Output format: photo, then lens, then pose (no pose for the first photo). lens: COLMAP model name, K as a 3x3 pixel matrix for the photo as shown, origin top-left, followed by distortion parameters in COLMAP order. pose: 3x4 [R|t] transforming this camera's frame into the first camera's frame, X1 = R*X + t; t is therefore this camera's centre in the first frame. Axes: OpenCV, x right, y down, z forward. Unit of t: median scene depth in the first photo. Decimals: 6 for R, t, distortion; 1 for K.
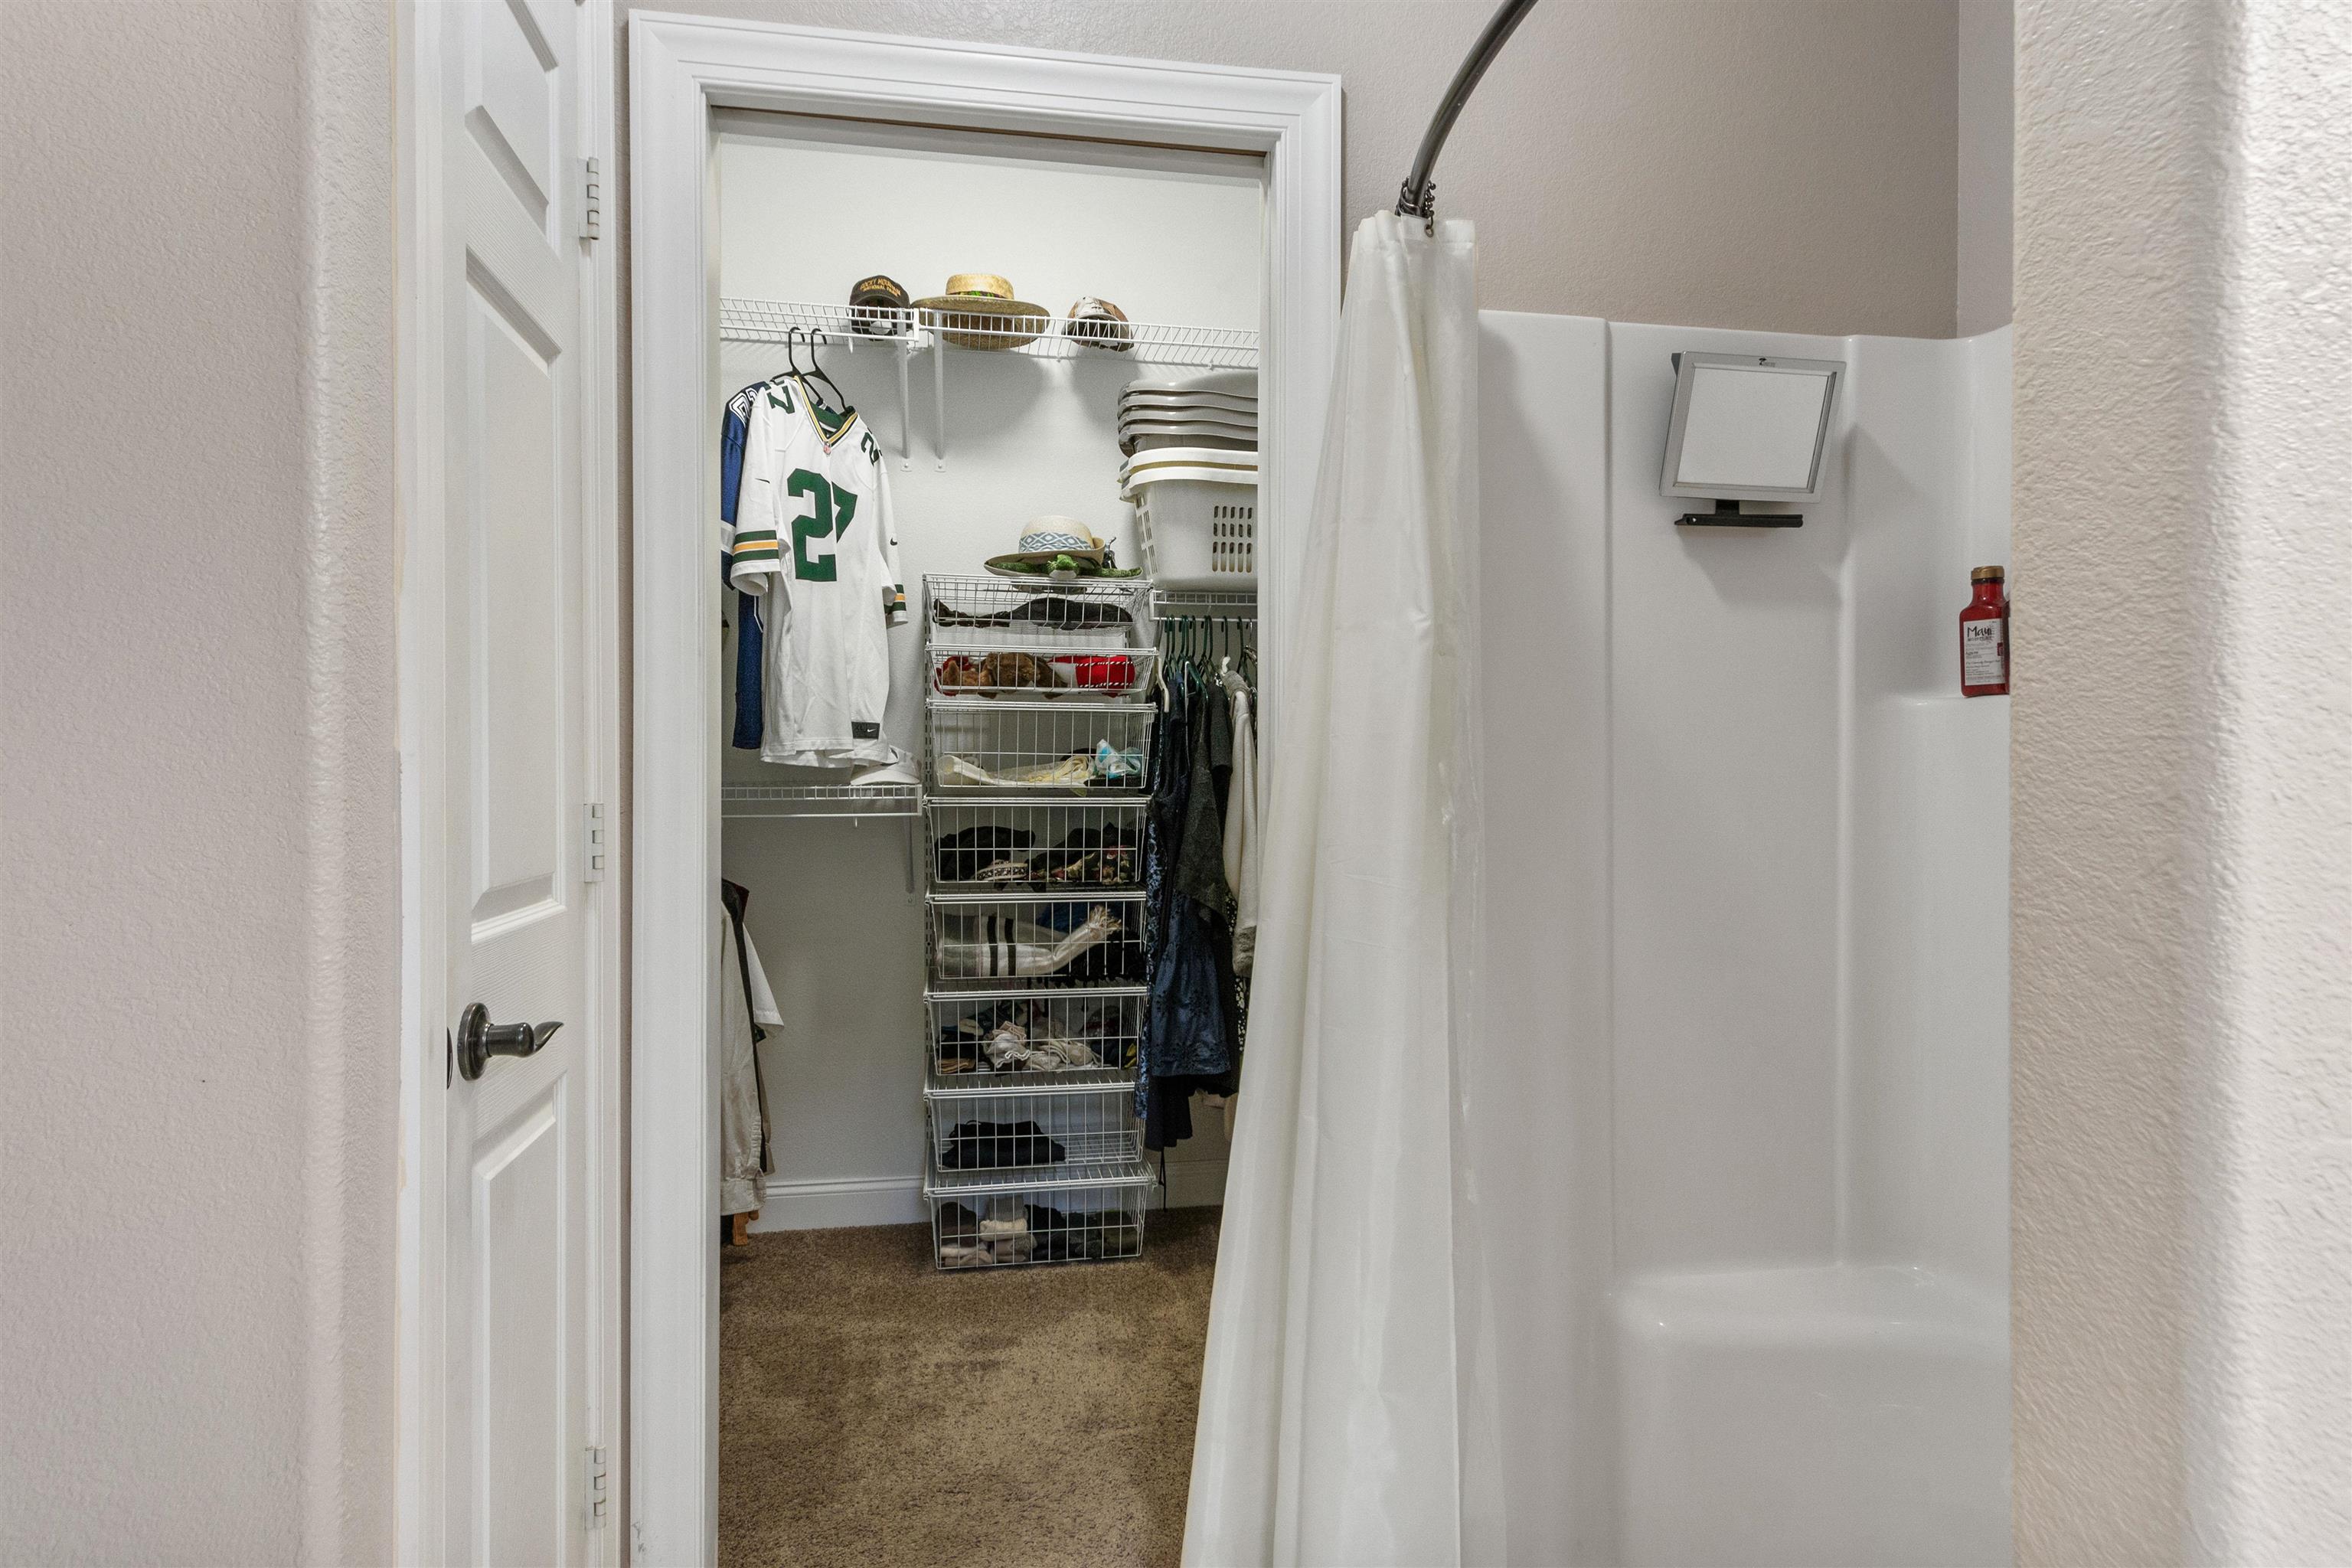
lens RADIAL K [[1305.1, 0, 1186.6], [0, 1305.1, 782.3], [0, 0, 1]] dist [-0.000431, 0.000011]
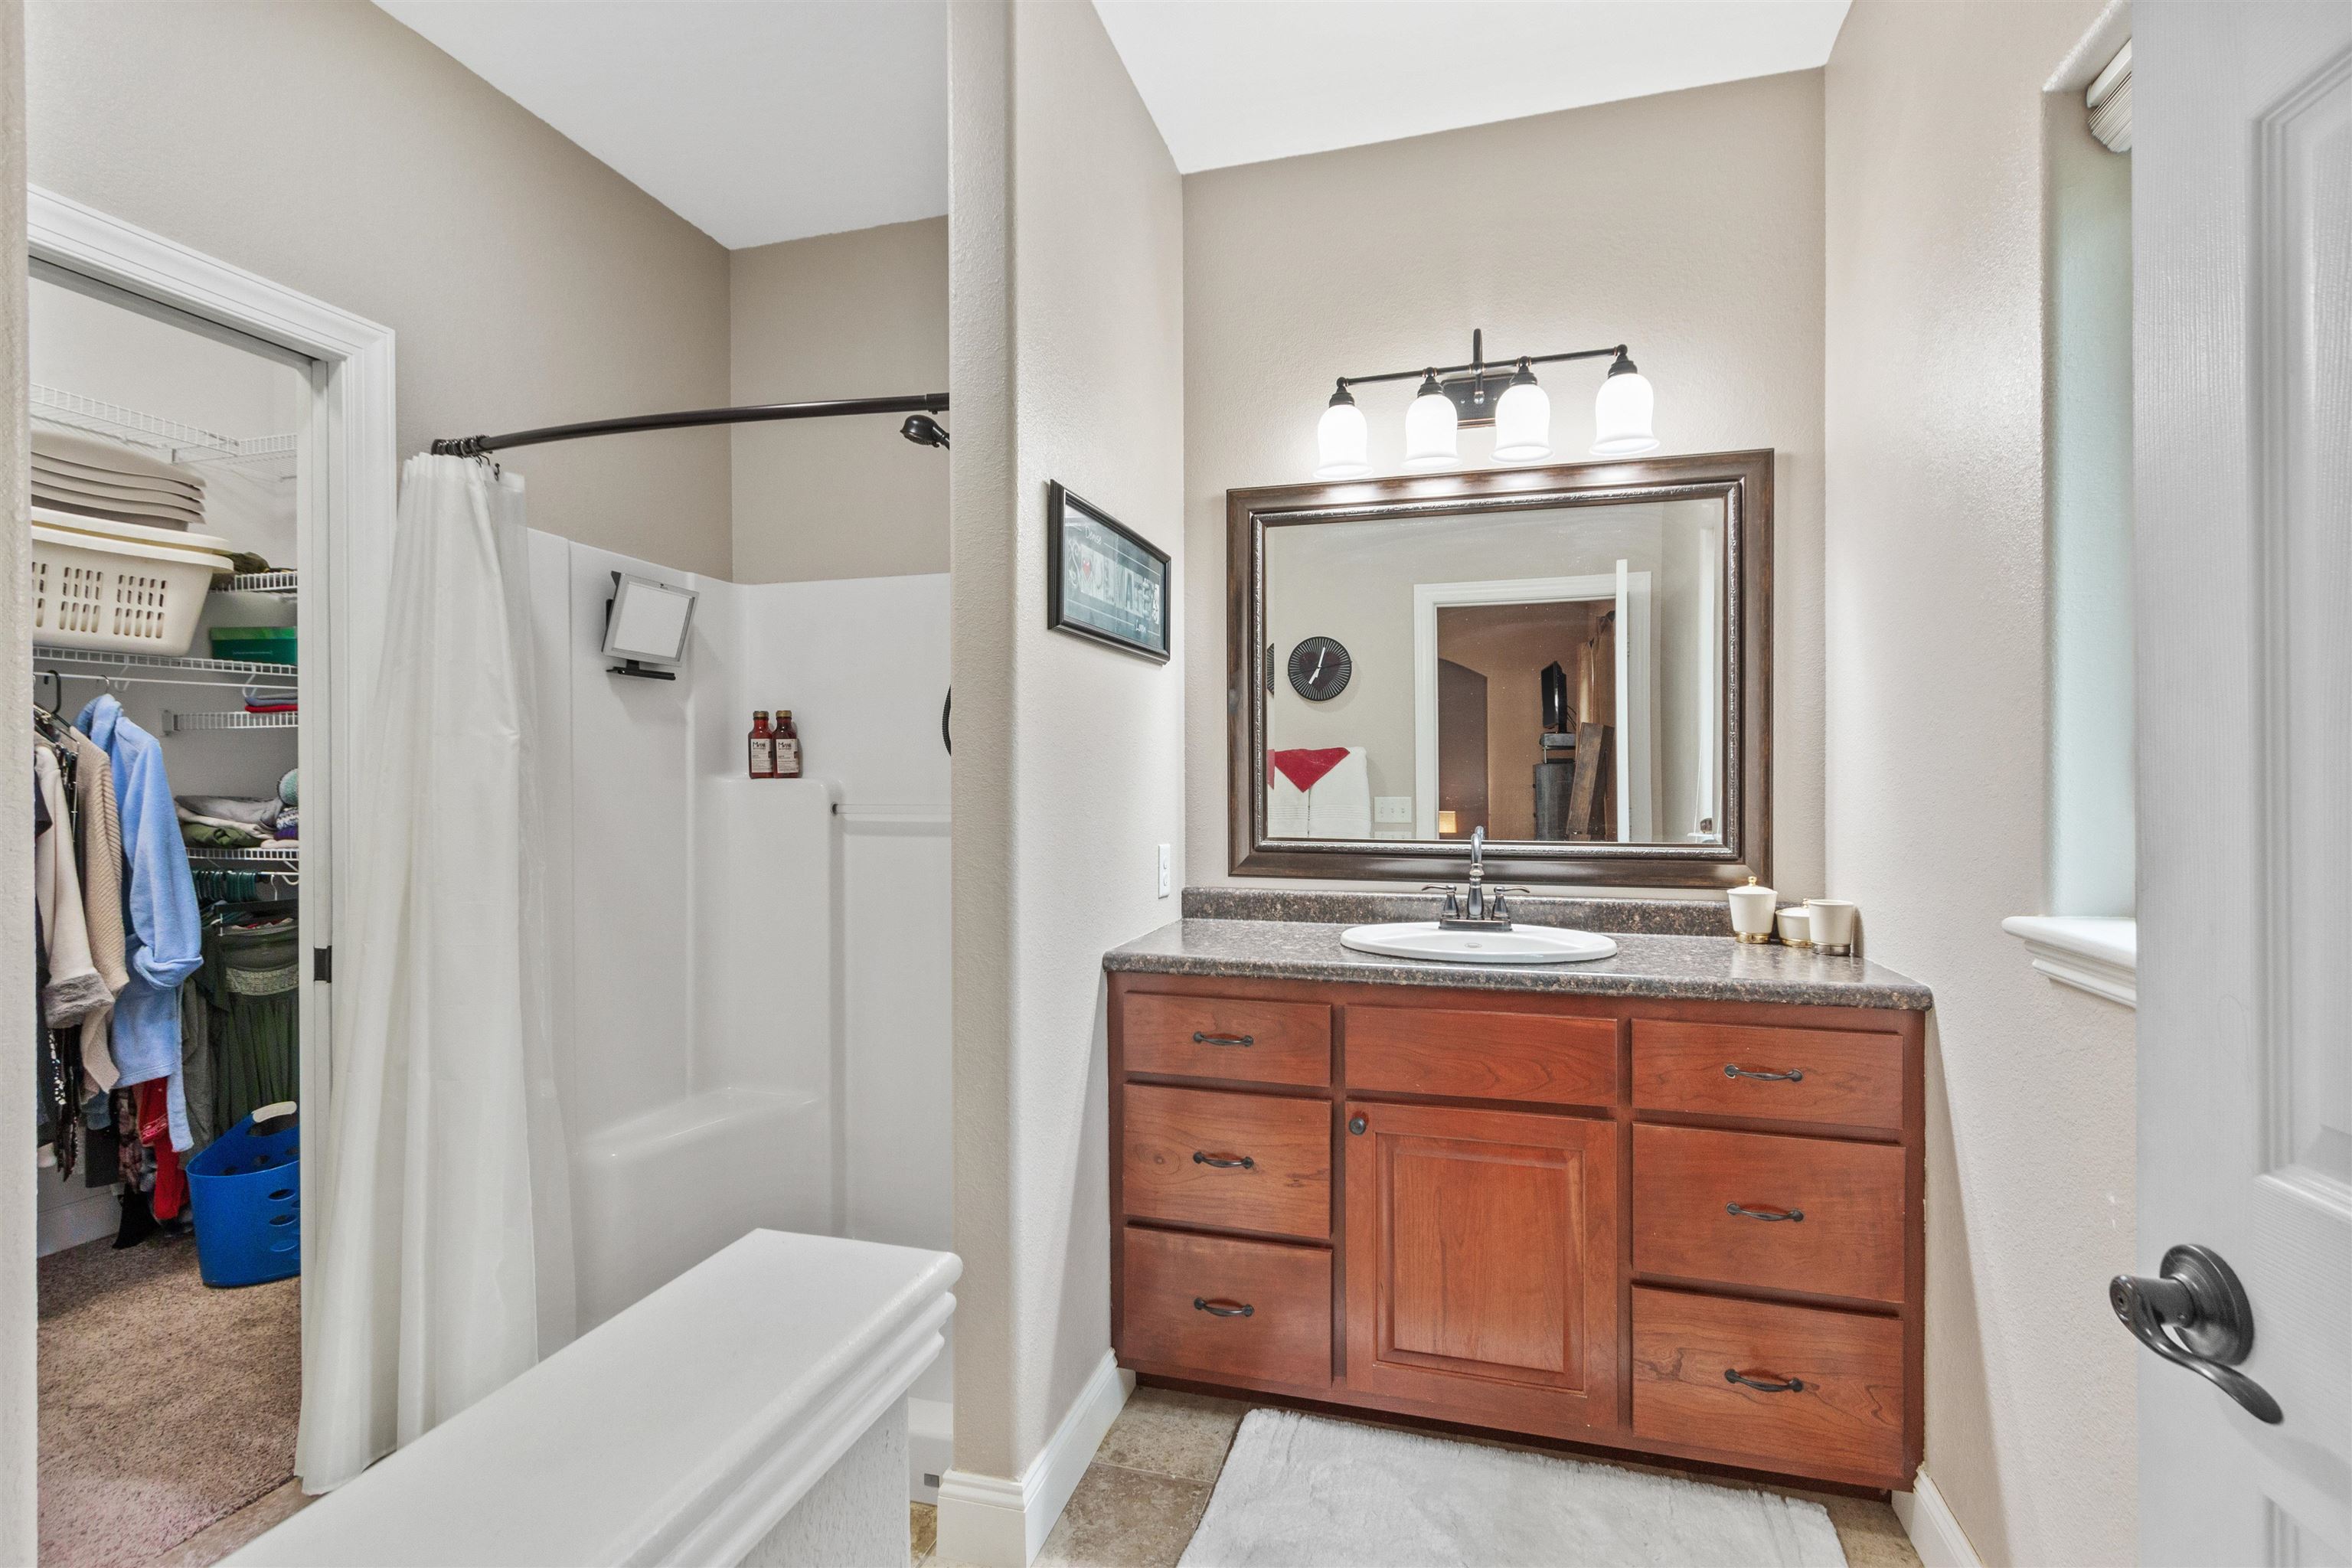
lens RADIAL K [[1113.8, 0, 1170.5], [0, 1113.8, 778.0], [0, 0, 1]] dist [0.001571, 0.000205]
pose [[0.451584, 0.006129, 0.892207, -0.566063], [0.009627, 0.999885, -0.011742, -0.041328], [-0.892177, 0.013892, 0.451473, -0.270195]]
